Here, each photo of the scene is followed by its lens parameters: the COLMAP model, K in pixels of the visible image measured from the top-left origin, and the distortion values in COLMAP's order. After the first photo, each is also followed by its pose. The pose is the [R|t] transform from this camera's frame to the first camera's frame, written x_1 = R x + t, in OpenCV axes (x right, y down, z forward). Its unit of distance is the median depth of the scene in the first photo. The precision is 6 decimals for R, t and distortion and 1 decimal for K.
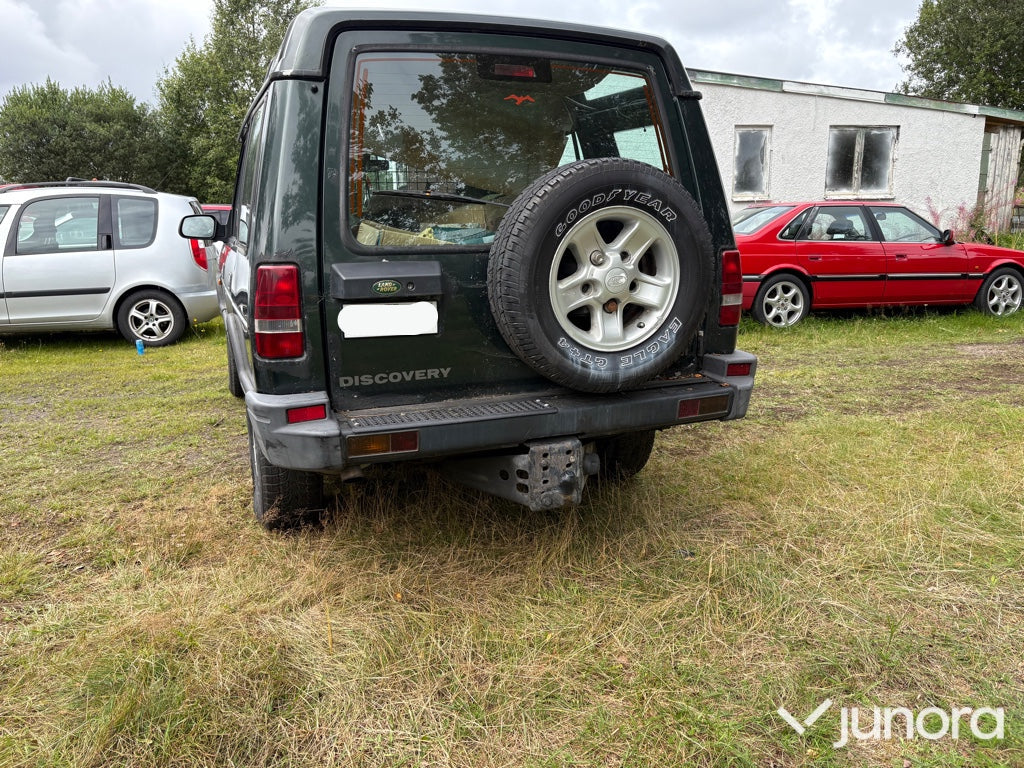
lens RADIAL K [[773.4, 0, 512.0], [0, 773.4, 384.0], [0, 0, 1]] dist [0.034788, -0.078207]
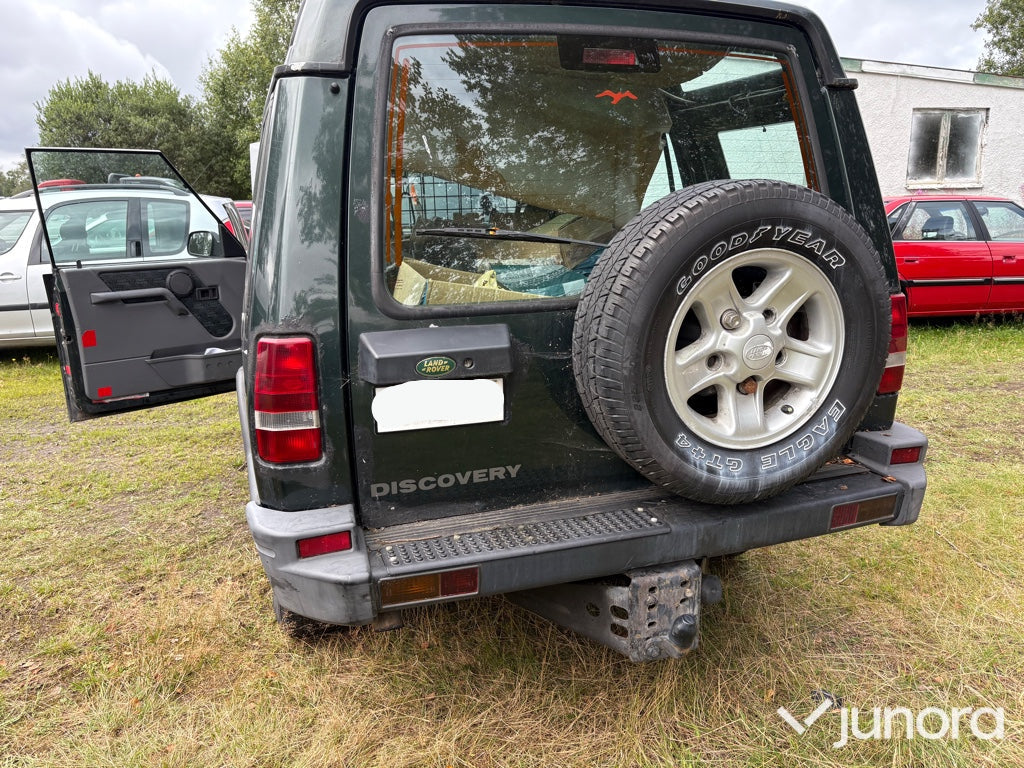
lens RADIAL K [[773.4, 0, 512.0], [0, 773.4, 384.0], [0, 0, 1]] dist [0.034788, -0.078207]
pose [[0.998378, 0.002396, -0.056880, -0.046790], [-0.001416, 0.999850, 0.017262, -0.111799], [0.056913, -0.017153, 0.998232, 0.269349]]
